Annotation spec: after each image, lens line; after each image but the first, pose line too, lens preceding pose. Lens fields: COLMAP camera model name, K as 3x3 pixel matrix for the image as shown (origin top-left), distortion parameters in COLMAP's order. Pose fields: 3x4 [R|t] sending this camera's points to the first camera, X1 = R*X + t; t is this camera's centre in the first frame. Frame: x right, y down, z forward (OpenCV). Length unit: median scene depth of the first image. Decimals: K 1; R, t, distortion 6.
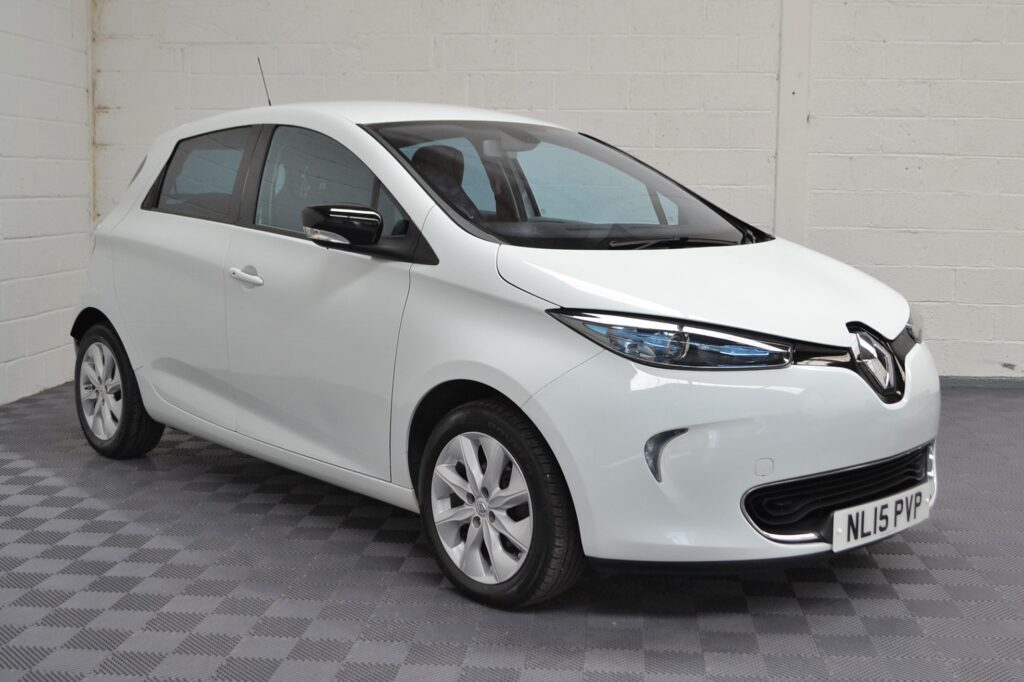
lens RADIAL K [[1221.7, 0, 524.2], [0, 1221.7, 325.5], [0, 0, 1]] dist [-0.060876, -0.012214]
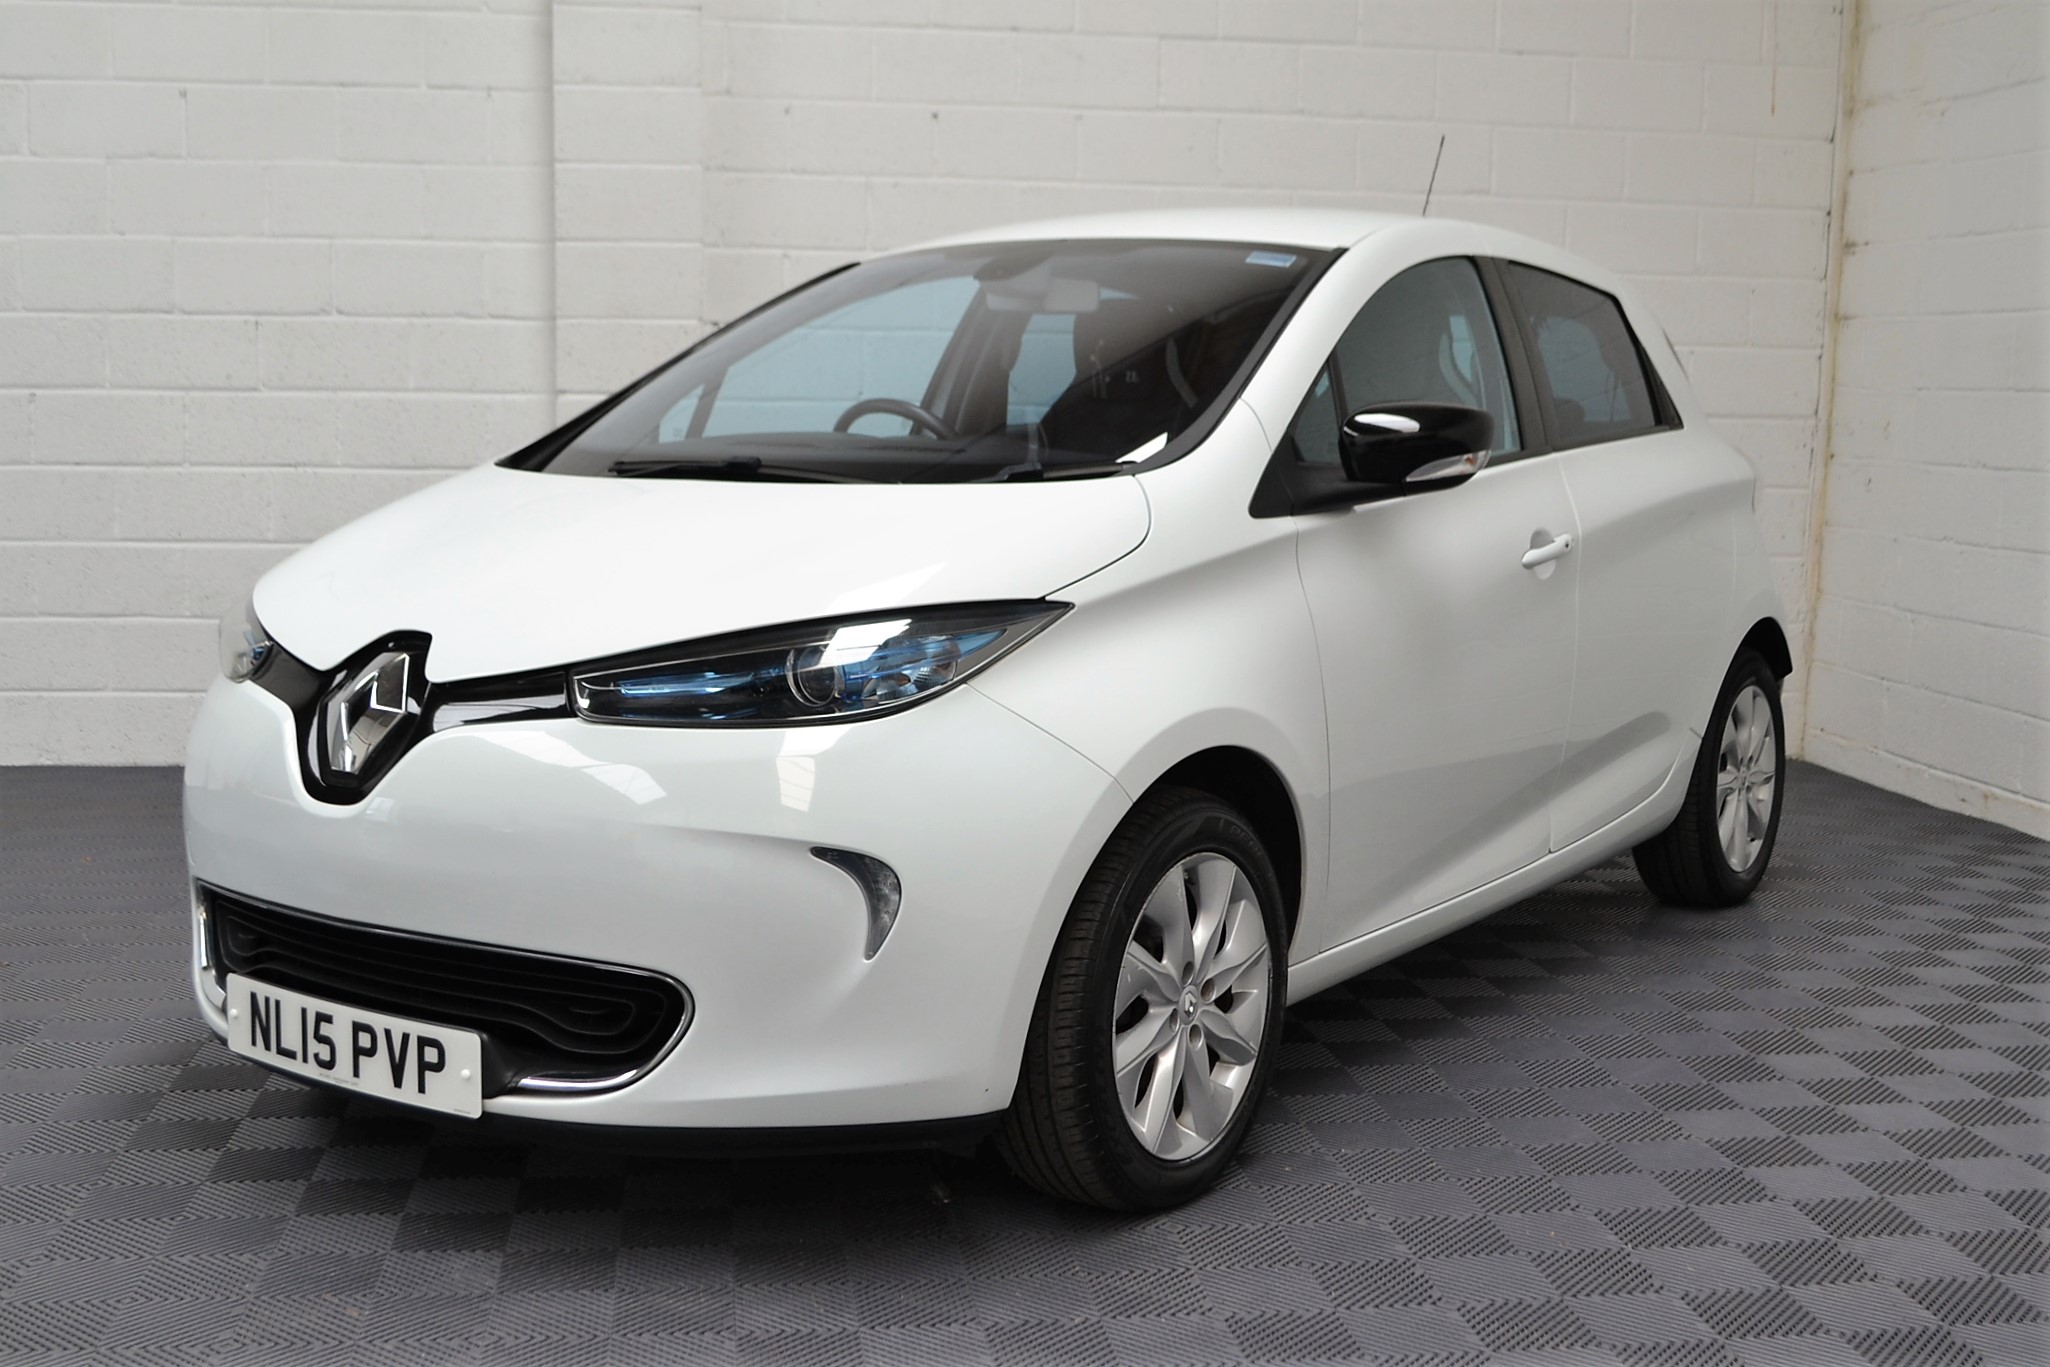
lens RADIAL K [[2340.2, 0, 1025.0], [0, 2340.2, 683.5], [0, 0, 1]] dist [-0.055369, -0.013697]
pose [[0.219645, 0.116436, -0.968606, 0.983306], [-0.125691, 0.987955, 0.090260, -0.077401], [0.967449, 0.101920, 0.231635, 0.837444]]
